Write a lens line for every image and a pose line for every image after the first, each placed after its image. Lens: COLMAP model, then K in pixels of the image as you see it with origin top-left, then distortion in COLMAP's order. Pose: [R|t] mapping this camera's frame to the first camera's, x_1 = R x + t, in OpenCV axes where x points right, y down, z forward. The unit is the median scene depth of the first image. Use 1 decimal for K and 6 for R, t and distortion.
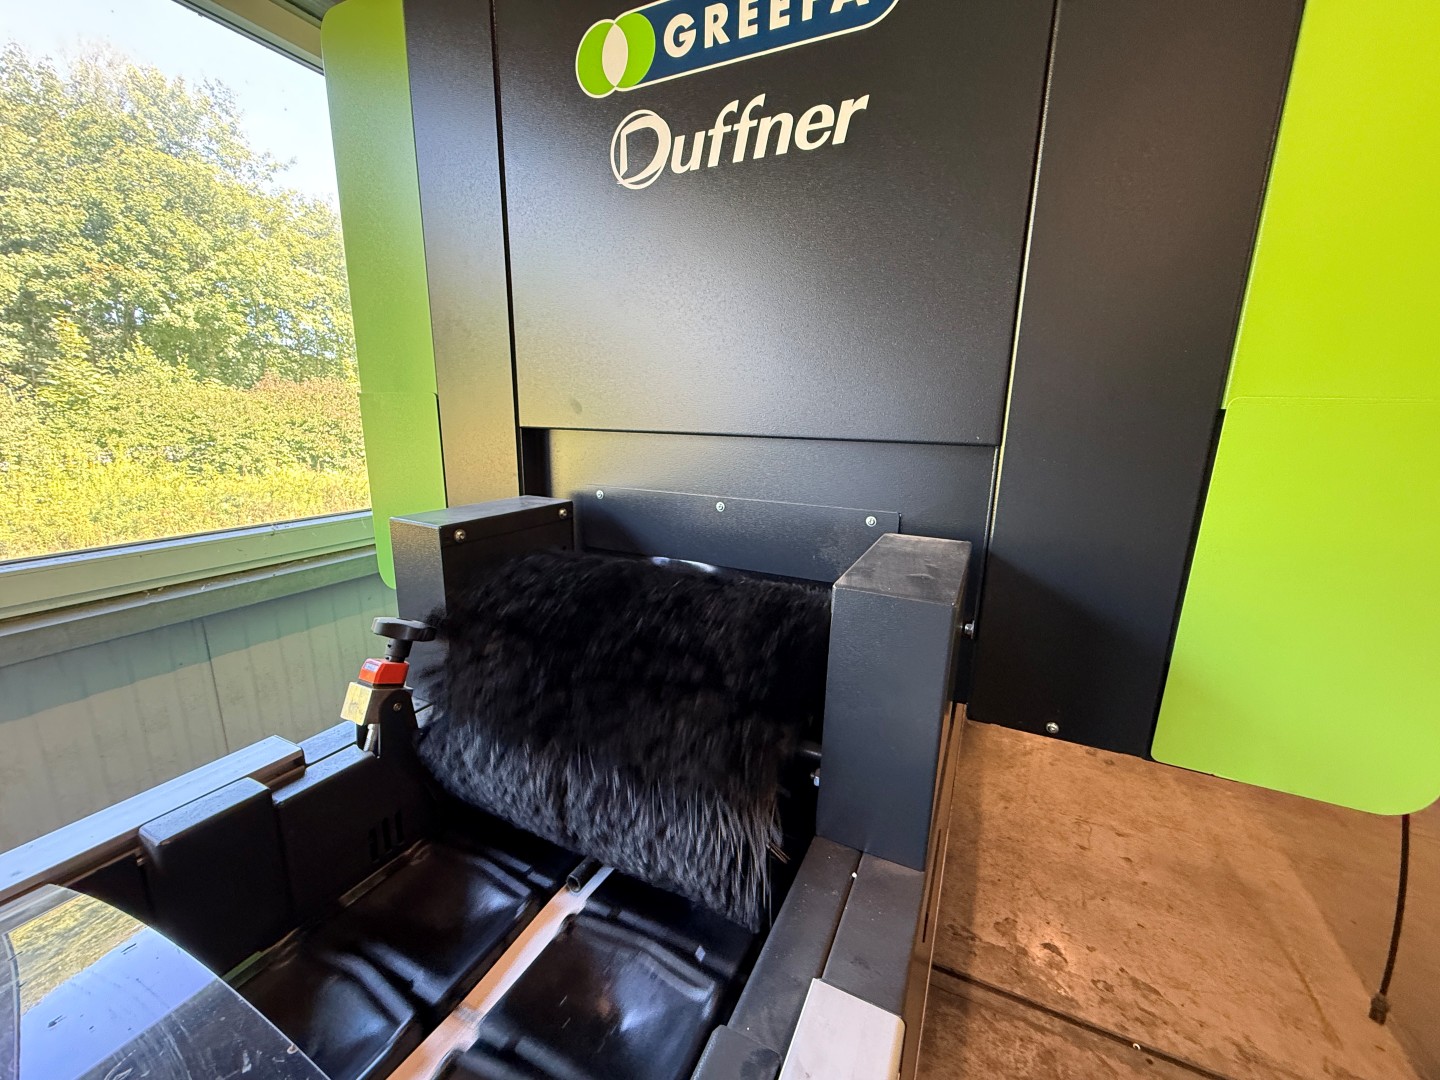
lens RADIAL K [[575.6, 0, 715.5], [0, 575.6, 537.8], [0, 0, 1]] dist [-0.001043, -0.000174]
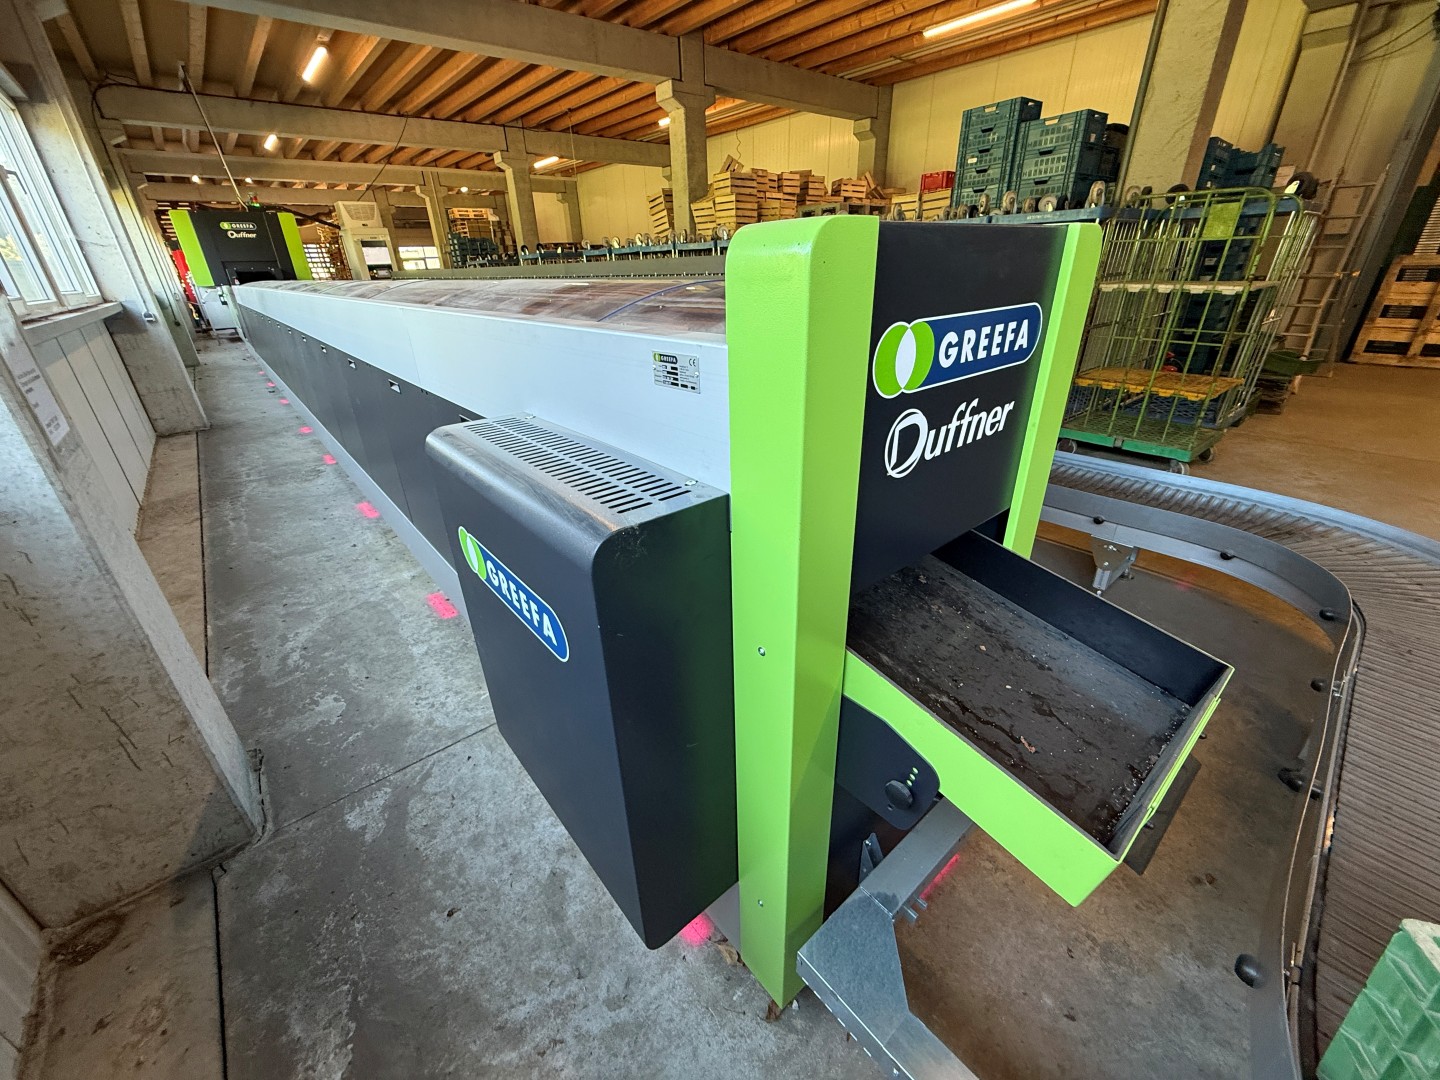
lens RADIAL K [[575.6, 0, 715.5], [0, 575.6, 537.8], [0, 0, 1]] dist [-0.001043, -0.000174]
pose [[0.402832, -0.423718, 0.811289, -1.210206], [0.239853, 0.904282, 0.353192, -1.009531], [-0.883288, 0.052313, 0.465903, 0.878595]]
